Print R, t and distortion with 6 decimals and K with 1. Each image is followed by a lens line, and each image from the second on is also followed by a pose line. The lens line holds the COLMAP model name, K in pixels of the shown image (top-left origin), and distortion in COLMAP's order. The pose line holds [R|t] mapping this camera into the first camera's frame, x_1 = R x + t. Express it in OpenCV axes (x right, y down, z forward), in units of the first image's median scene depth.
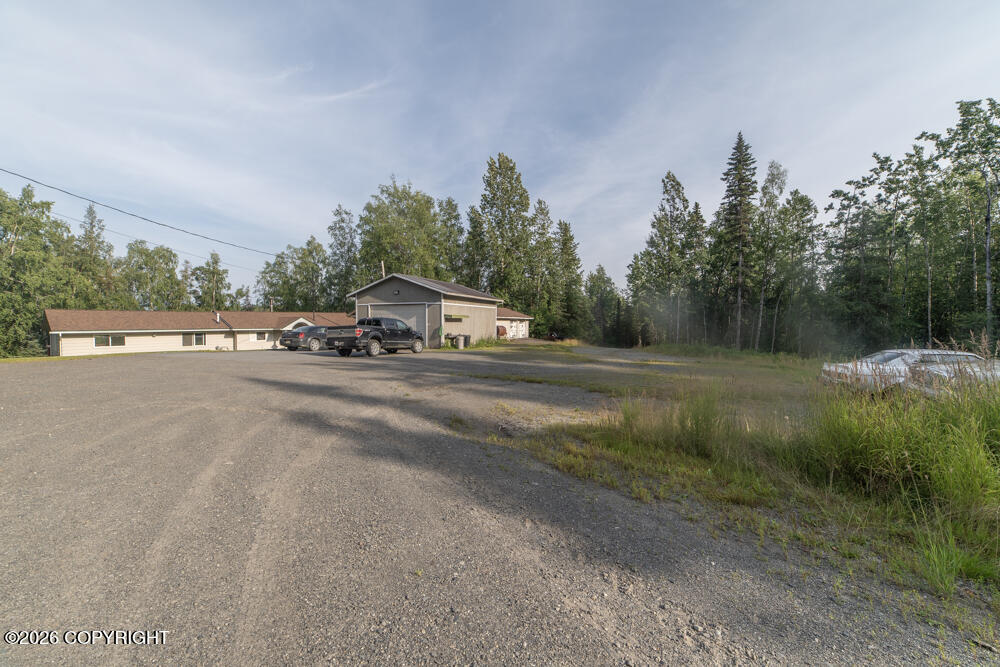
lens RADIAL K [[385.4, 0, 502.1], [0, 385.4, 325.9], [0, 0, 1]] dist [0.000290, 0.000699]
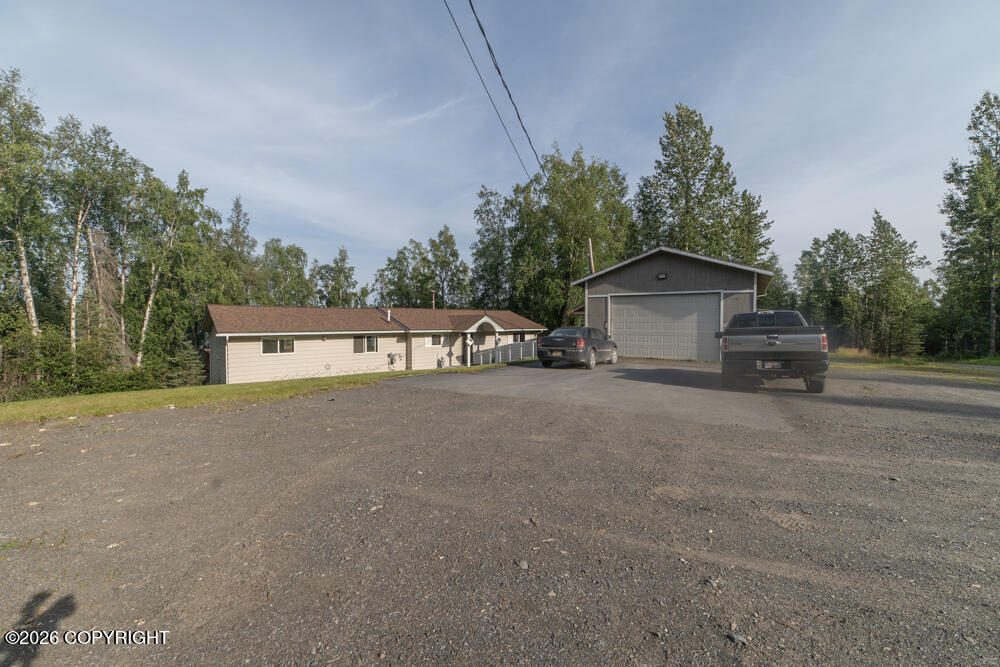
lens RADIAL K [[385.4, 0, 504.3], [0, 385.4, 330.0], [0, 0, 1]] dist [0.000290, 0.000699]
pose [[0.983460, 0.005385, -0.181043, -0.254348], [-0.003823, 0.999952, 0.008979, -0.000784], [0.181083, -0.008138, 0.983434, 0.191554]]
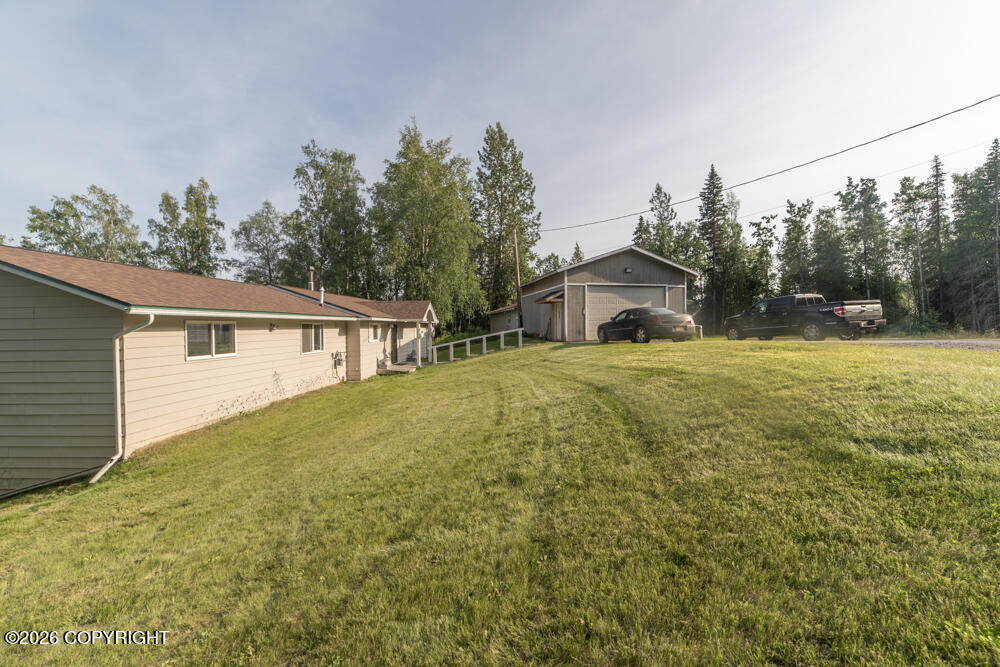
lens RADIAL K [[385.4, 0, 500.9], [0, 385.4, 329.4], [0, 0, 1]] dist [0.000290, 0.000699]
pose [[0.837095, -0.010248, 0.546962, -0.572544], [0.014059, 0.999897, -0.002782, 0.019351], [-0.546877, 0.010019, 0.837153, 0.308638]]
